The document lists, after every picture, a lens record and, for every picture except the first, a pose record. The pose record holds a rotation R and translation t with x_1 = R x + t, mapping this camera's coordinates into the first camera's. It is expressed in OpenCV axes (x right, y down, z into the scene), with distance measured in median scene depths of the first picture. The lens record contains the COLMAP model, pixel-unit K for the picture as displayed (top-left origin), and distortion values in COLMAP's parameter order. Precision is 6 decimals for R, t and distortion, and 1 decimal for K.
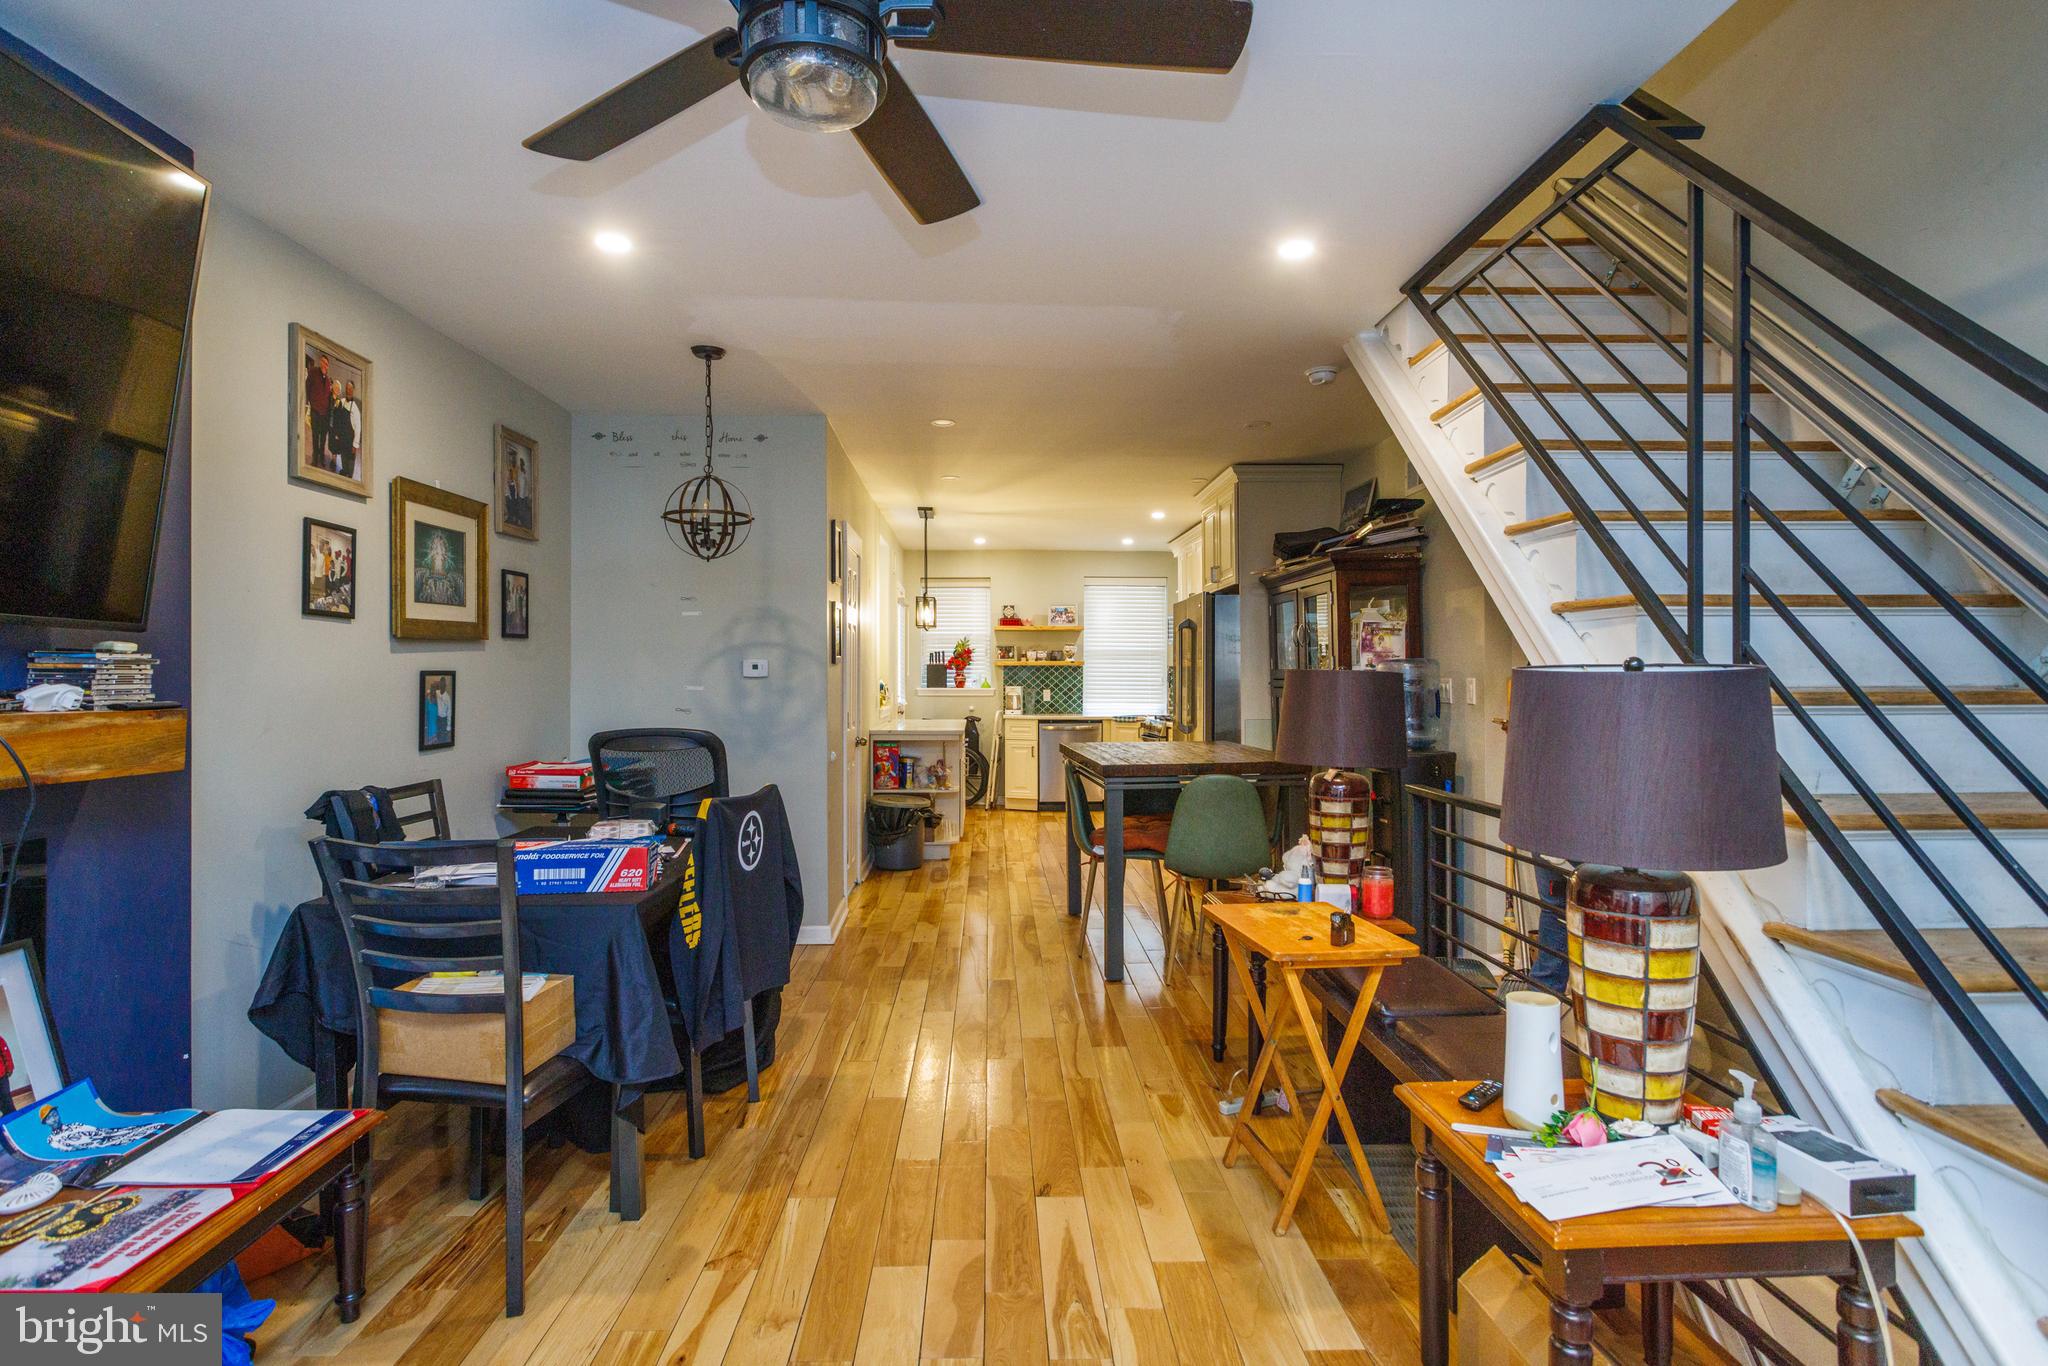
lens RADIAL K [[1078.5, 0, 1025.6], [0, 1078.5, 689.6], [0, 0, 1]] dist [-0.014301, 0.011827]
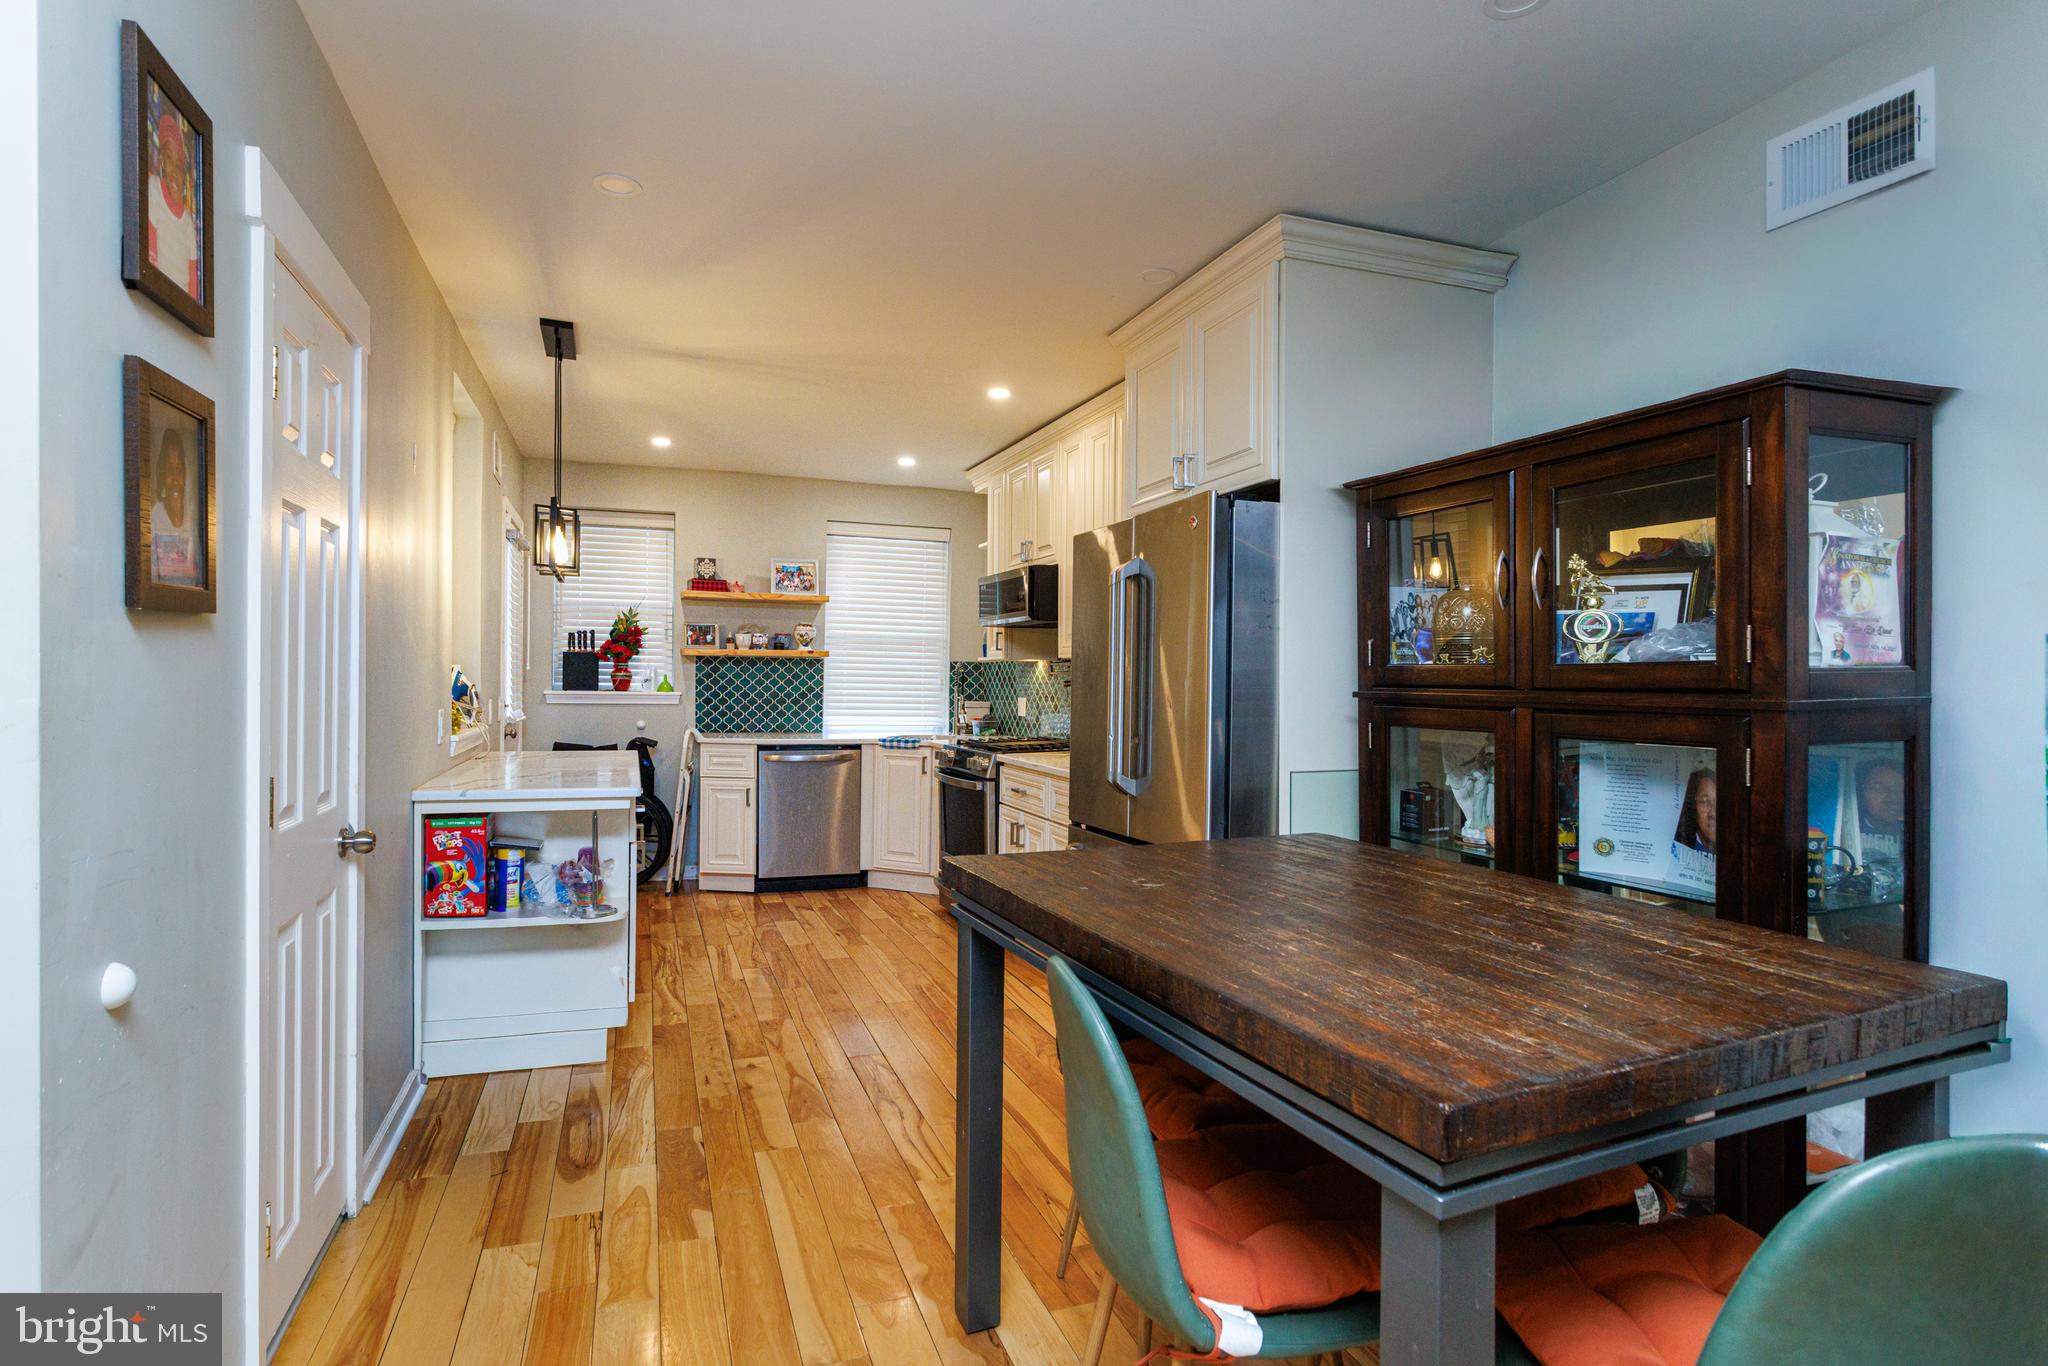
lens RADIAL K [[1078.5, 0, 1025.6], [0, 1078.5, 689.6], [0, 0, 1]] dist [-0.014301, 0.011827]
pose [[0.952492, 0.008402, 0.304448, -0.032128], [-0.008370, 0.999964, -0.001411, -0.003968], [-0.304449, -0.001205, 0.952528, 0.398589]]
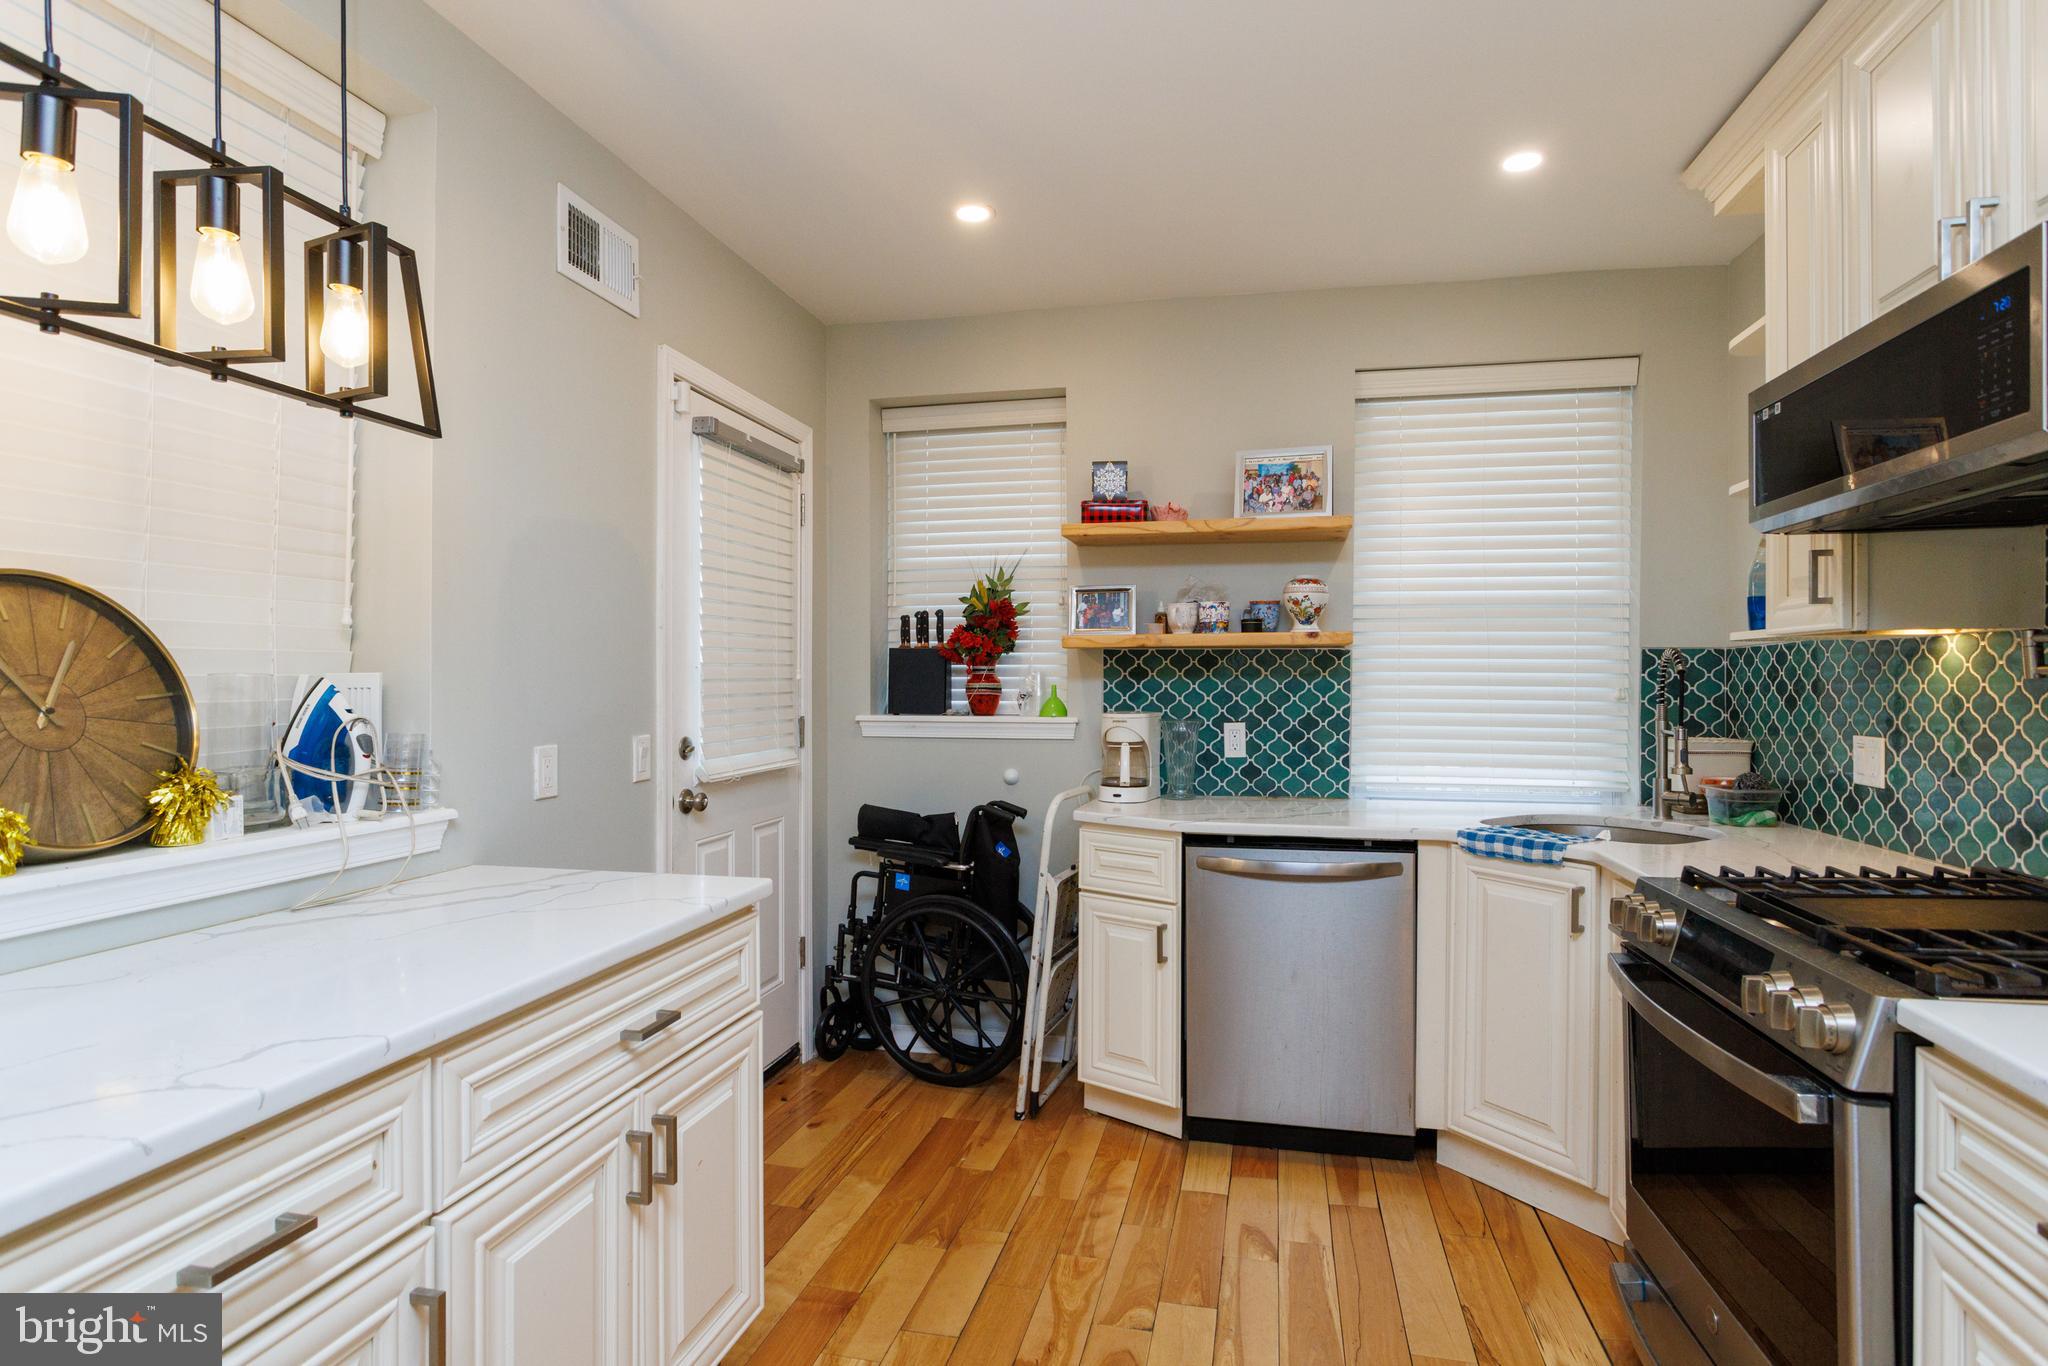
lens RADIAL K [[1078.5, 0, 1025.6], [0, 1078.5, 689.6], [0, 0, 1]] dist [-0.014301, 0.011827]
pose [[0.965165, 0.001340, -0.261639, 0.049829], [-0.002601, 0.999987, -0.004474, -0.009401], [0.261629, 0.004998, 0.965156, 0.762738]]
